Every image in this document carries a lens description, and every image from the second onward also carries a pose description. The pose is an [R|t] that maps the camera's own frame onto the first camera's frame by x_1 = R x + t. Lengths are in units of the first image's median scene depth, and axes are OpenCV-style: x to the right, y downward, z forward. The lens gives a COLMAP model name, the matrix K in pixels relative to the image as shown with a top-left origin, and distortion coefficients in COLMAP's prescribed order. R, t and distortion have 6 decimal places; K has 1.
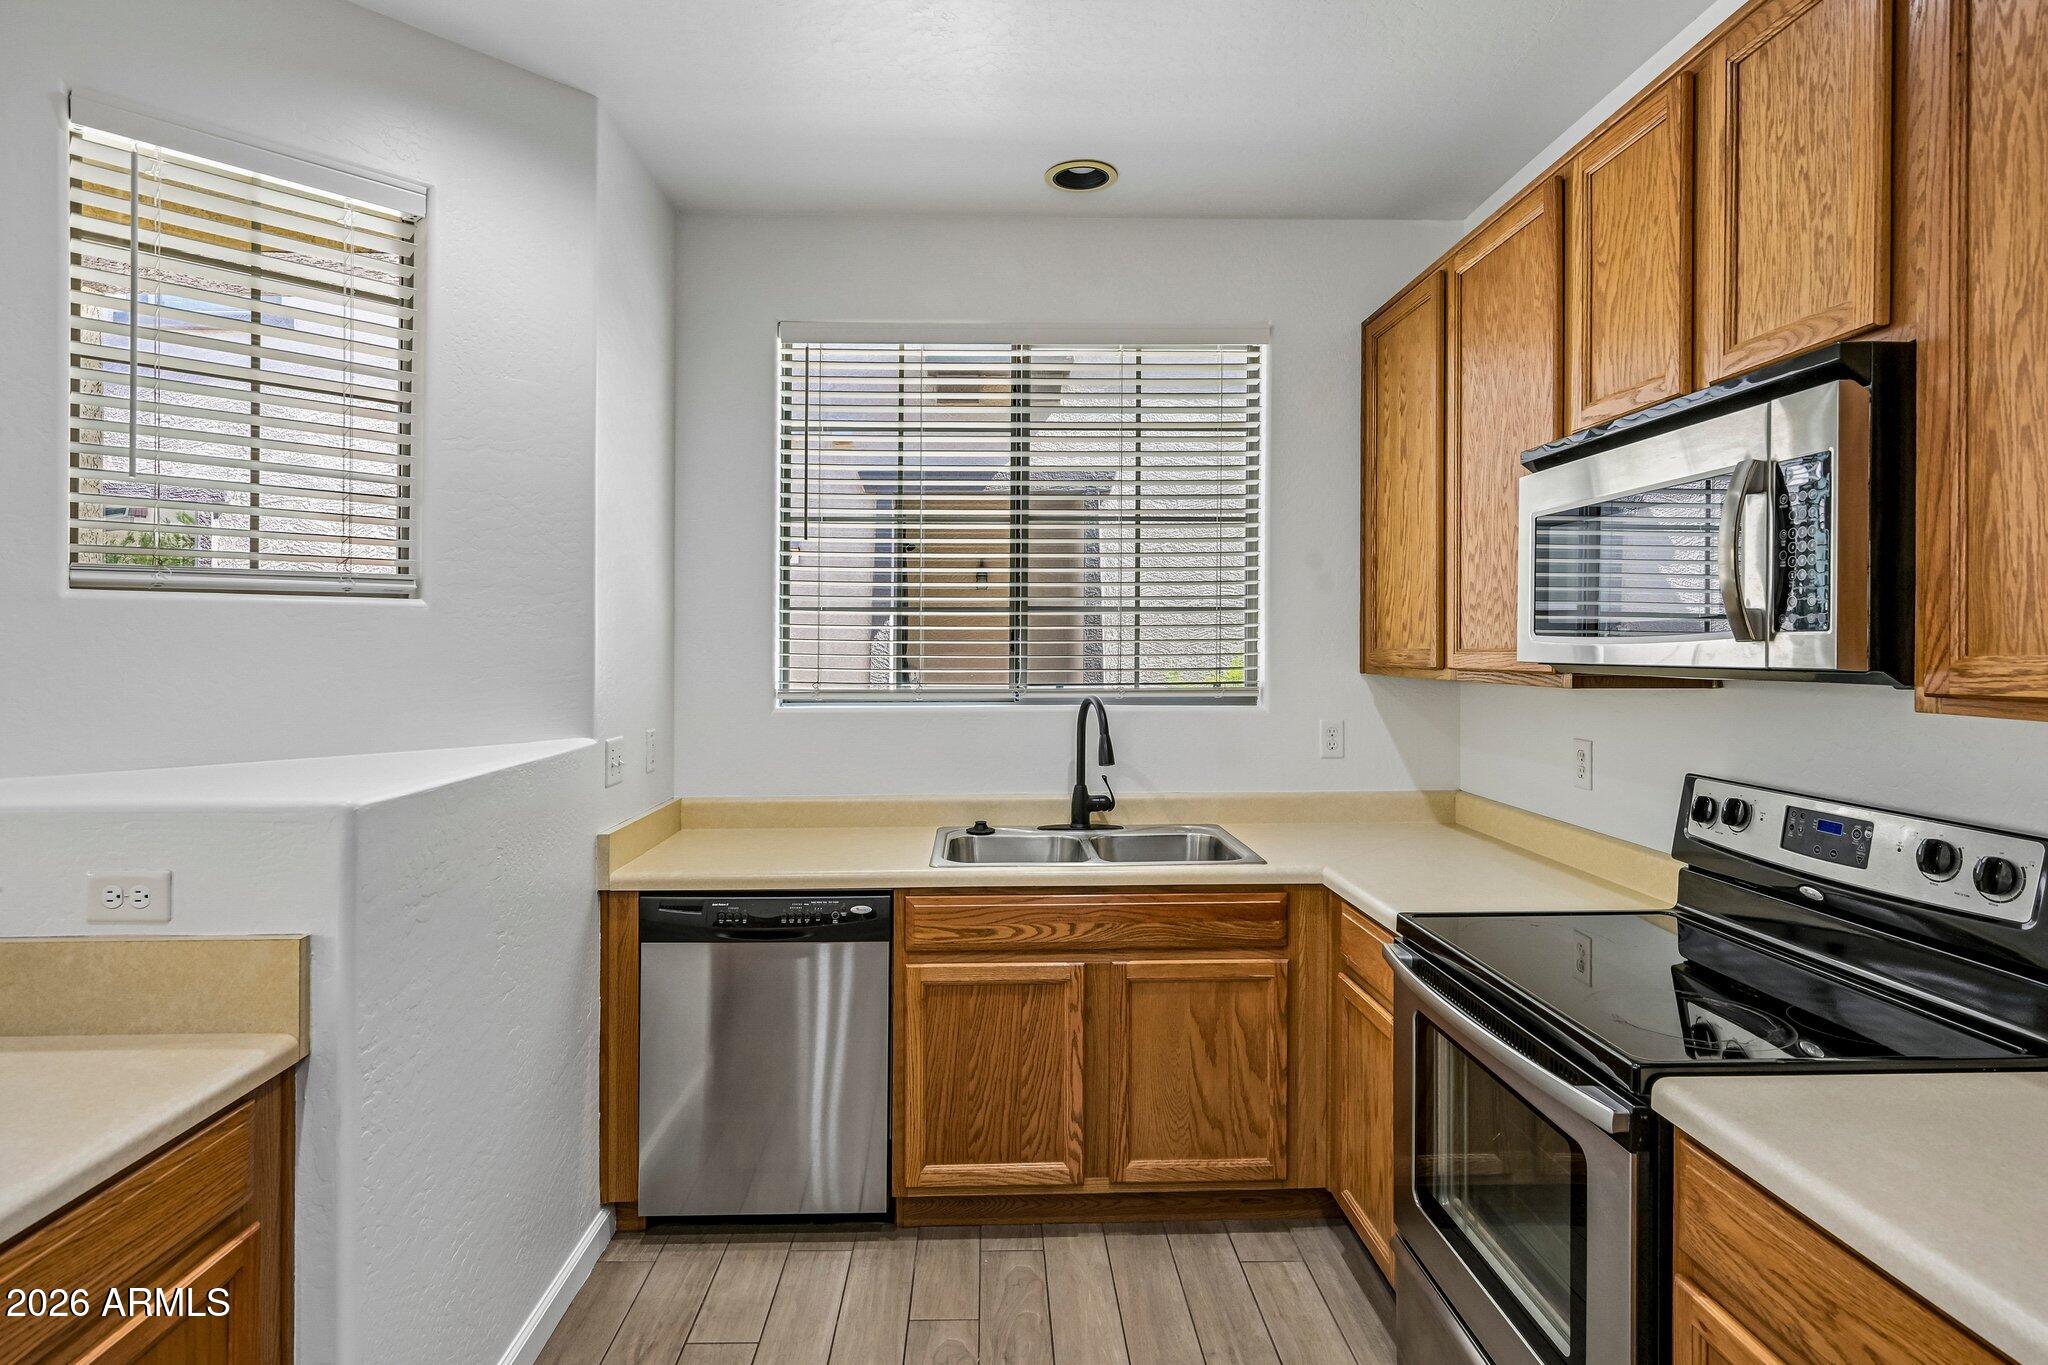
lens RADIAL K [[1044.1, 0, 990.4], [0, 1044.1, 654.0], [0, 0, 1]] dist [-0.007624, -0.000195]
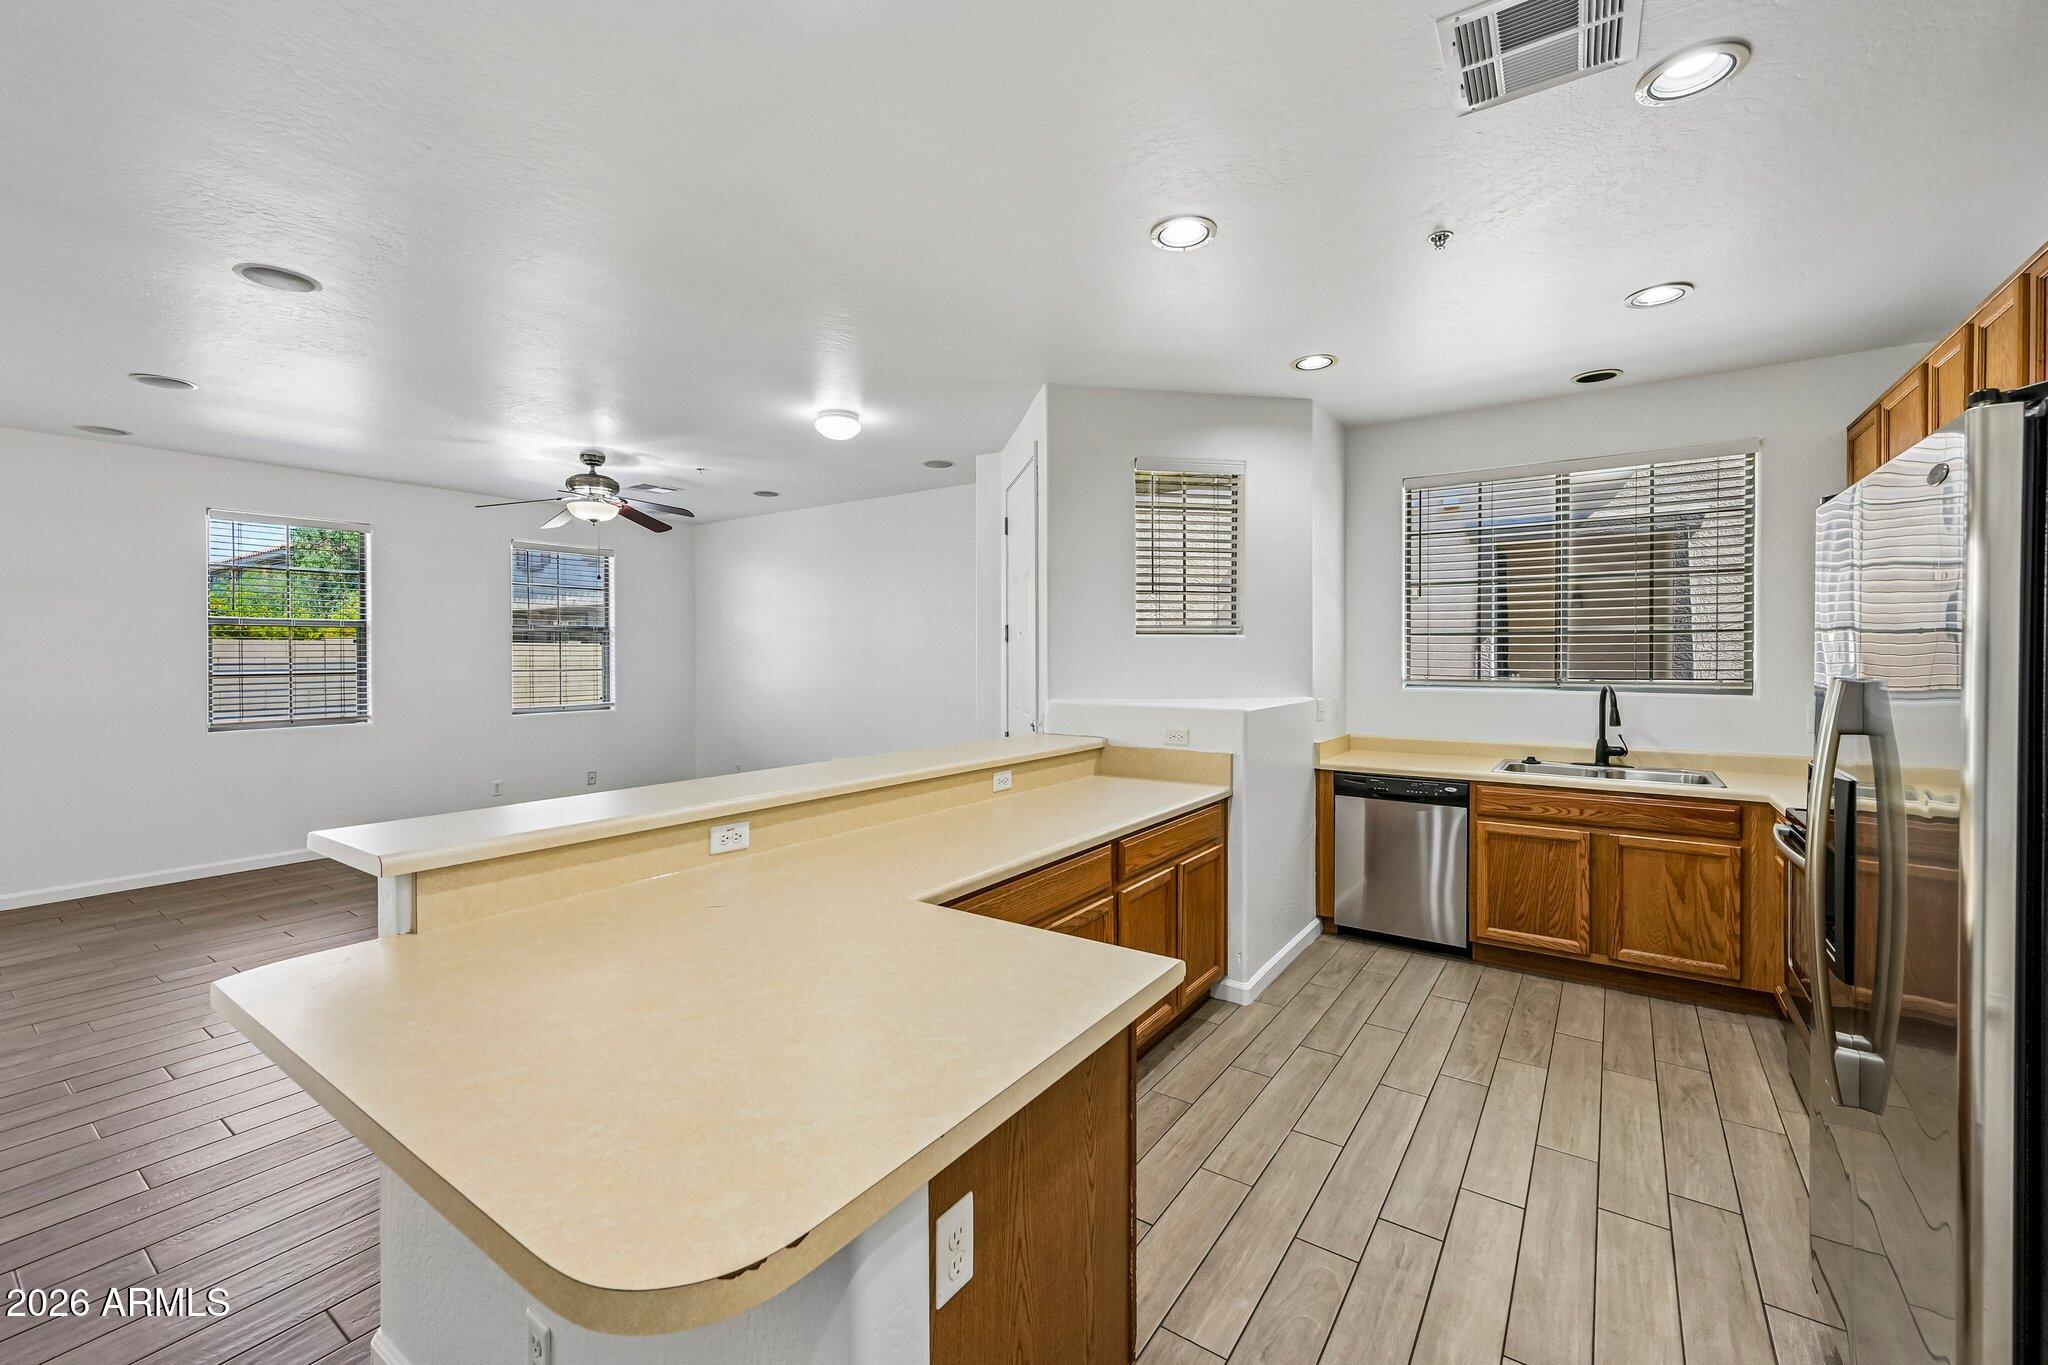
lens RADIAL K [[828.8, 0, 1012.5], [0, 828.8, 642.8], [0, 0, 1]] dist [-0.006773, 0.002031]
pose [[0.801625, -0.007440, -0.597781, 0.145874], [-0.004304, 0.999825, -0.018215, 0.000784], [0.597812, 0.017174, 0.801452, -0.736424]]
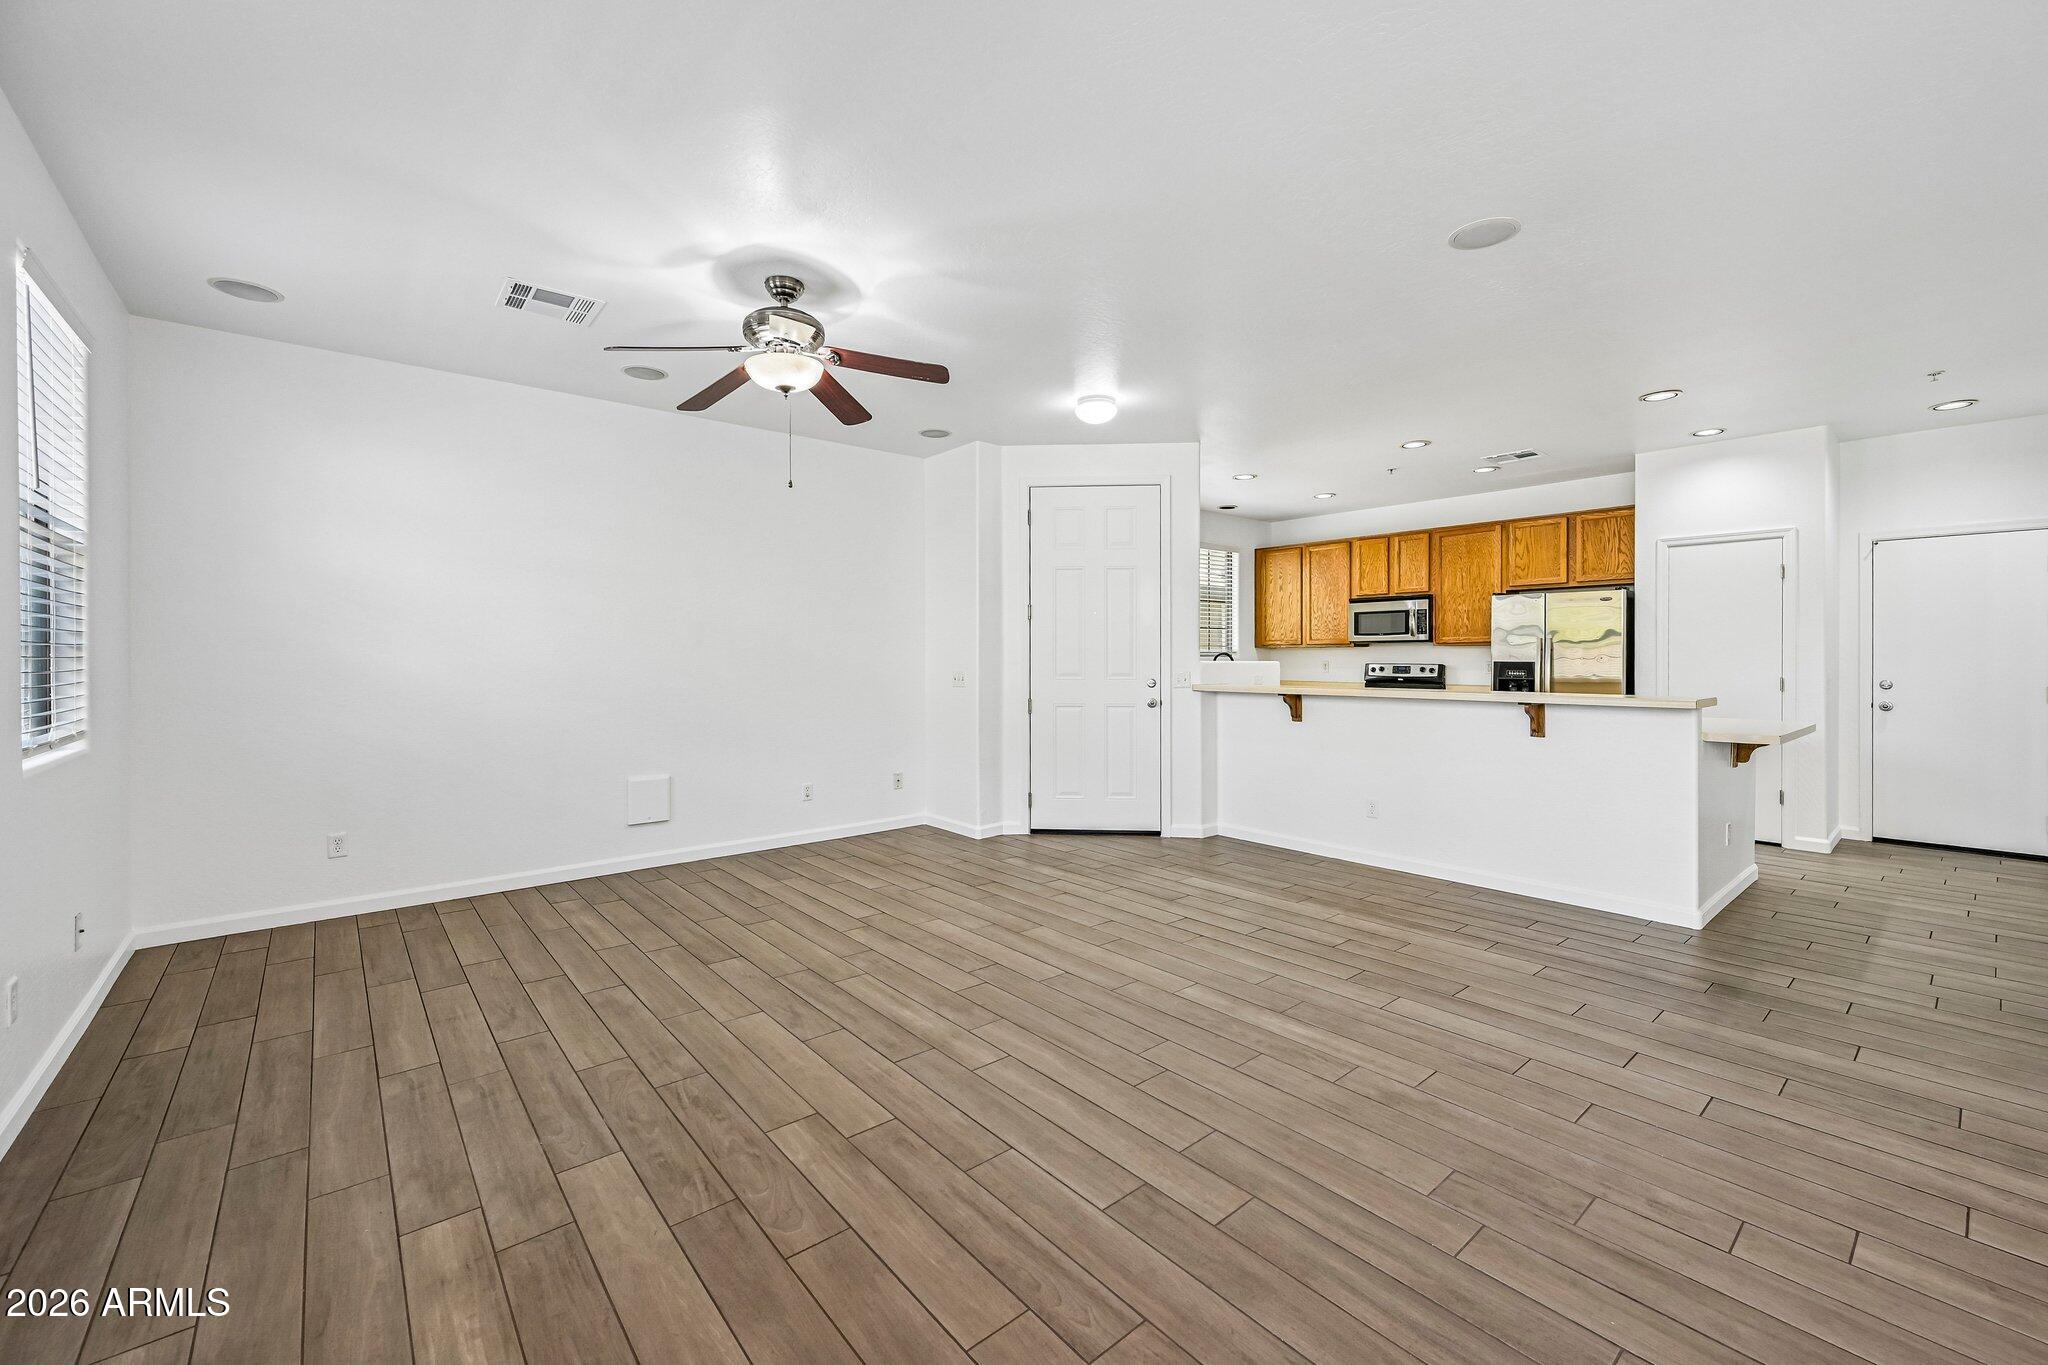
lens RADIAL K [[828.8, 0, 1041.7], [0, 828.8, 637.5], [0, 0, 1]] dist [-0.006773, 0.002031]
pose [[0.749502, 0.024903, 0.661534, -2.526968], [-0.003696, 0.999434, -0.033435, 0.102561], [-0.661992, 0.022614, 0.749170, -0.771540]]
